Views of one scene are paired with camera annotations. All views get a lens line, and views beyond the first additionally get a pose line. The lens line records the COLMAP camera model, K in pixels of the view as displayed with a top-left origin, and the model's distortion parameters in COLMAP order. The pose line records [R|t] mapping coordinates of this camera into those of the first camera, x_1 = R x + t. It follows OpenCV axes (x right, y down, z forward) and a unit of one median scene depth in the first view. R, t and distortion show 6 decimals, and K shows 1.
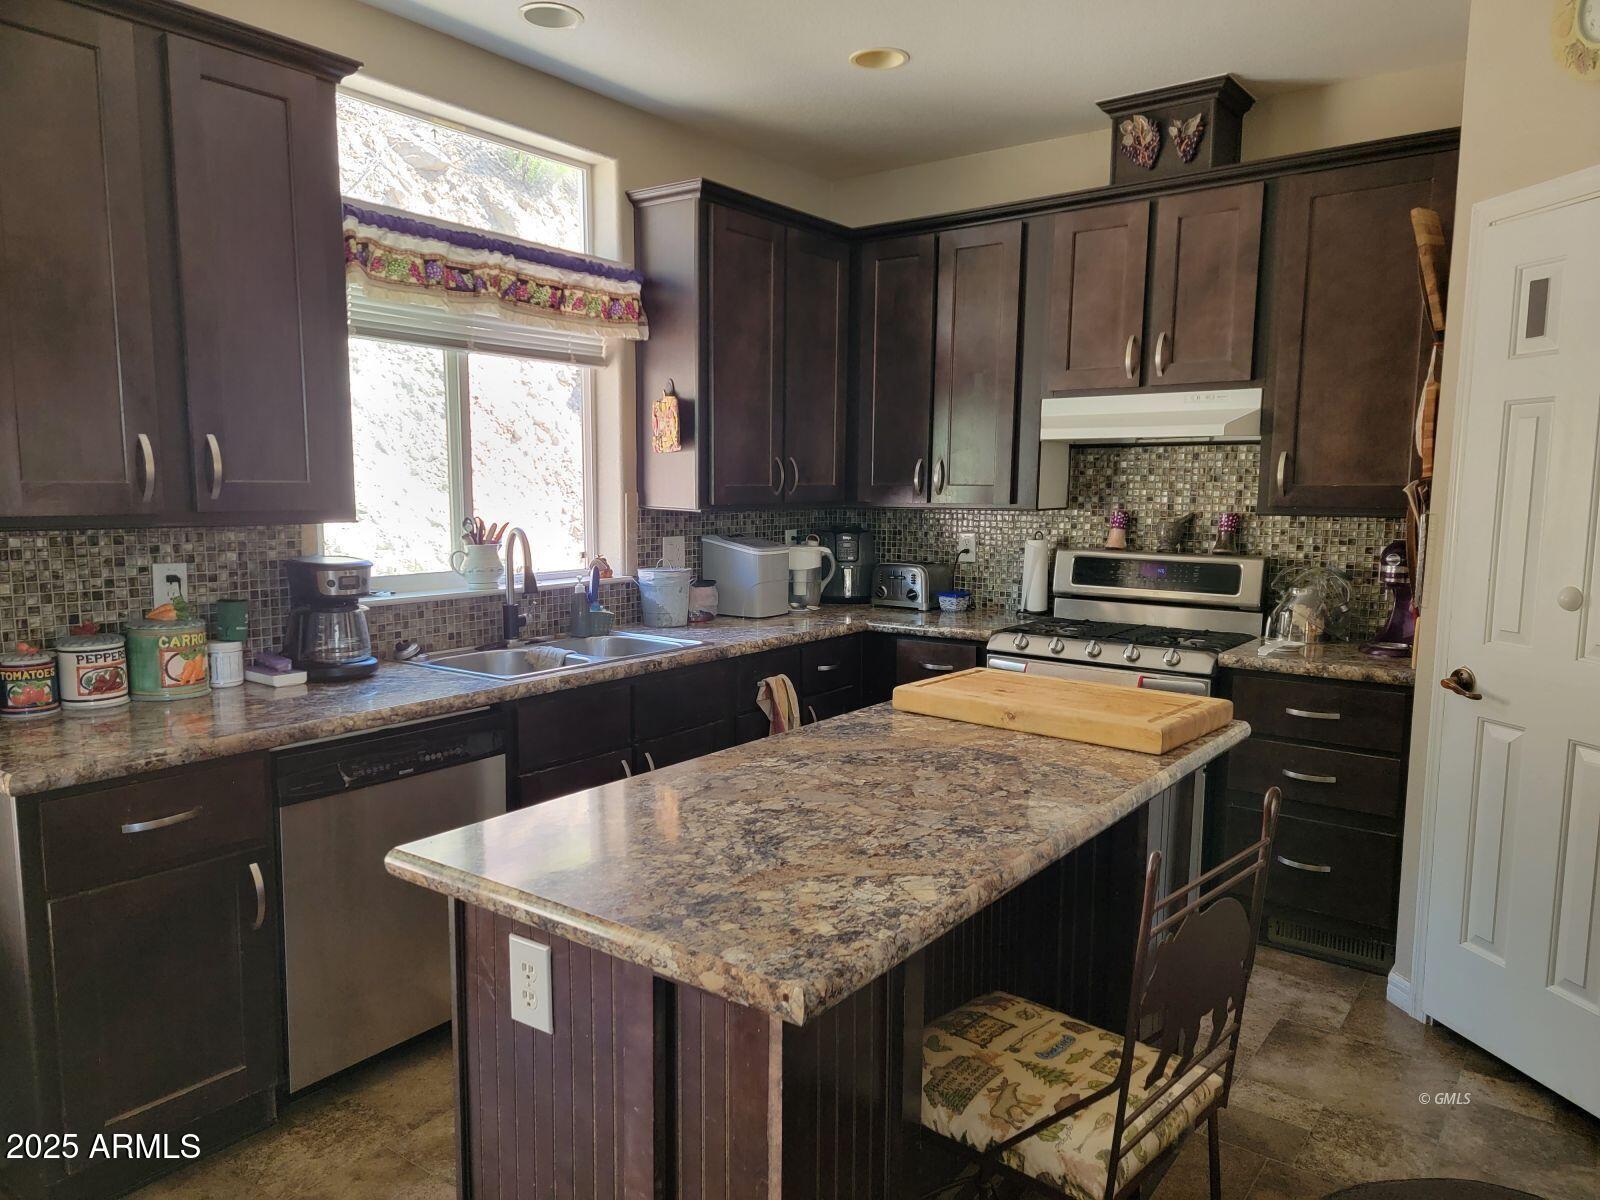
lens RADIAL K [[1109.7, 0, 798.1], [0, 1109.7, 610.6], [0, 0, 1]] dist [0.076963, -0.051611]
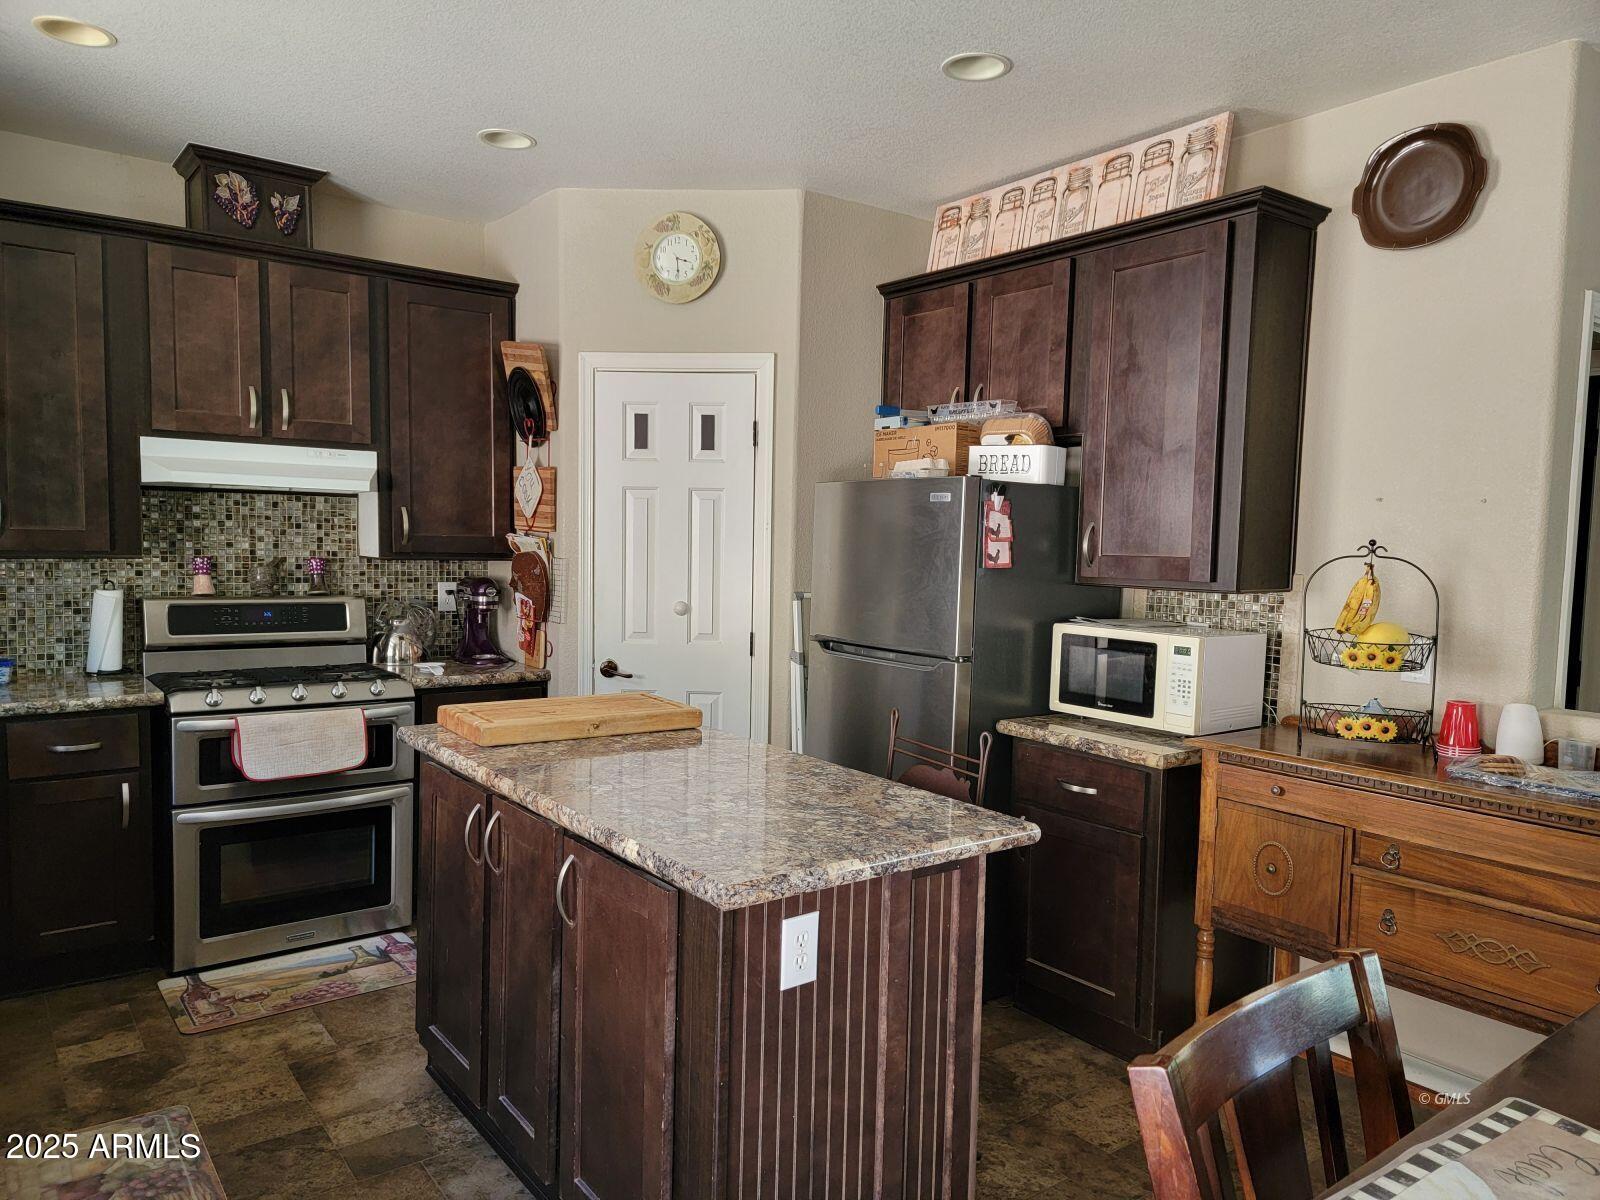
lens RADIAL K [[1109.7, 0, 805.7], [0, 1109.7, 613.1], [0, 0, 1]] dist [0.076963, -0.051611]
pose [[0.279102, -0.069812, 0.957720, -0.537195], [0.090515, 0.994826, 0.046139, -0.039711], [-0.955986, 0.073810, 0.283977, 0.228352]]
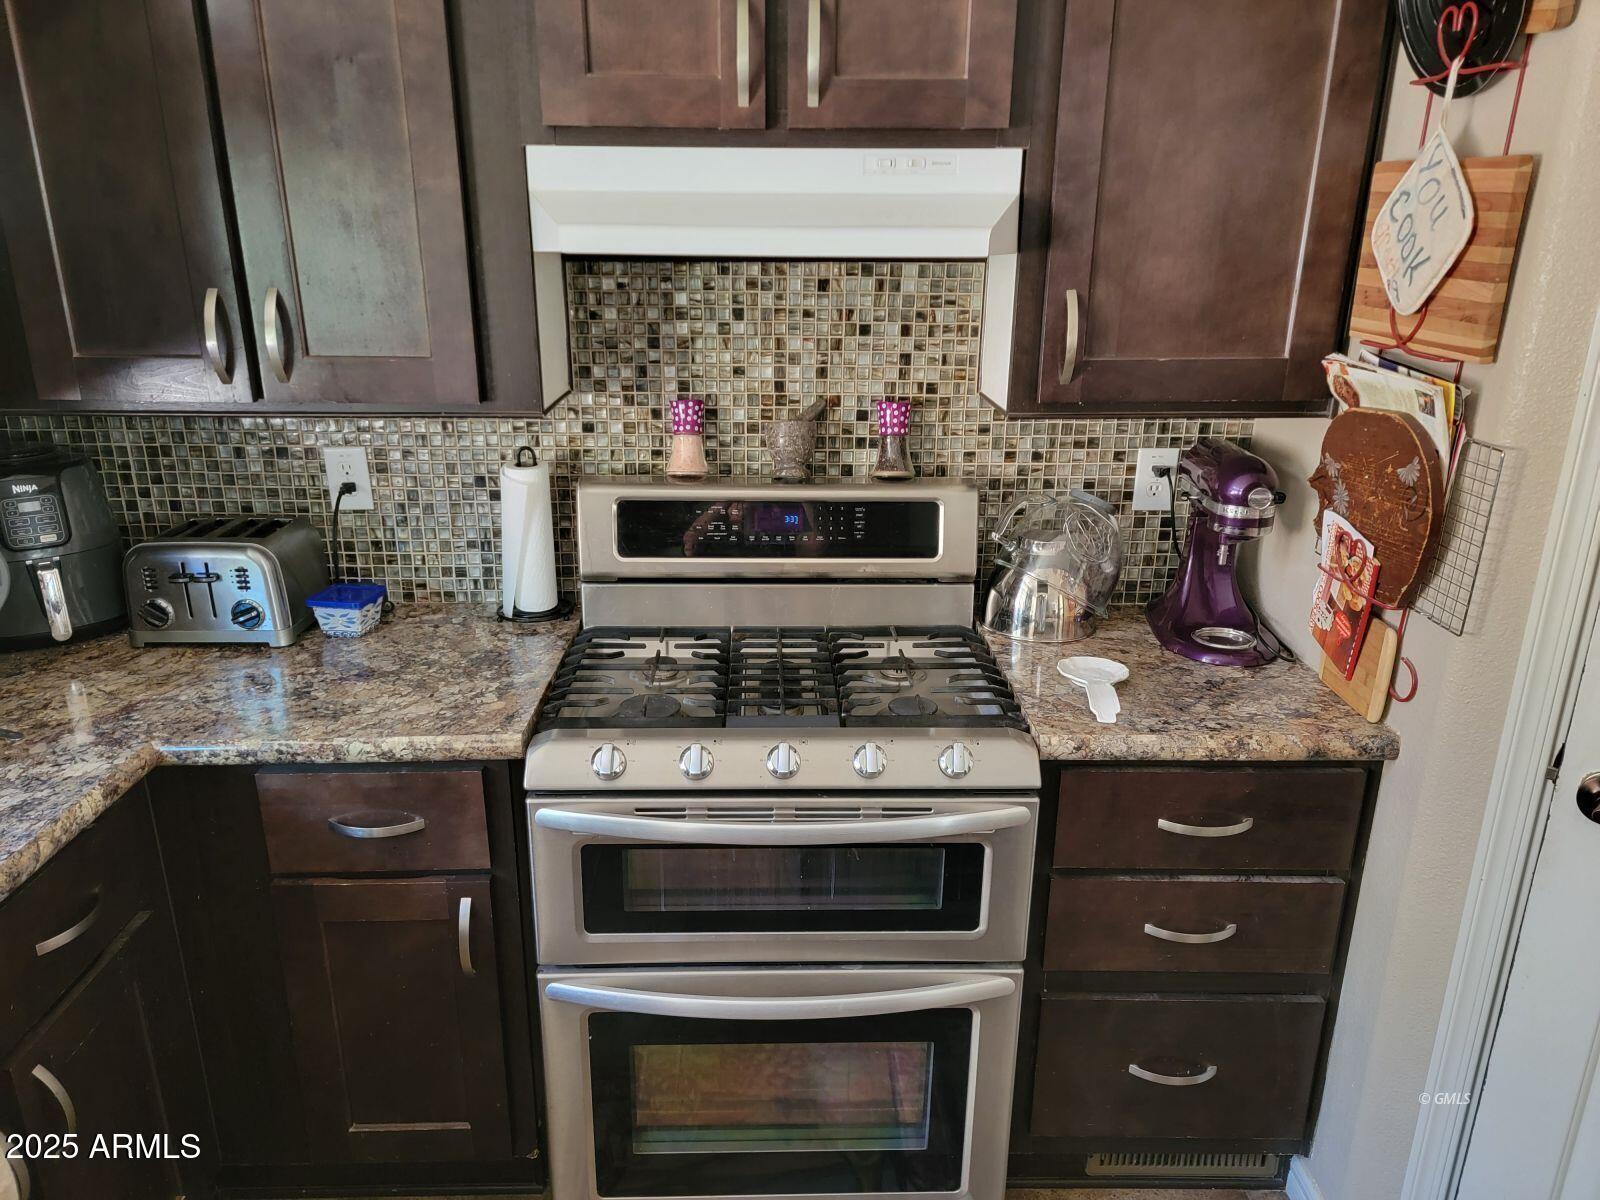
lens RADIAL K [[1109.7, 0, 791.8], [0, 1109.7, 616.8], [0, 0, 1]] dist [0.076963, -0.051611]
pose [[0.791529, -0.197086, 0.578479, 0.019509], [0.071022, 0.969823, 0.233237, -0.111752], [-0.606990, -0.143530, 0.781641, 0.595230]]
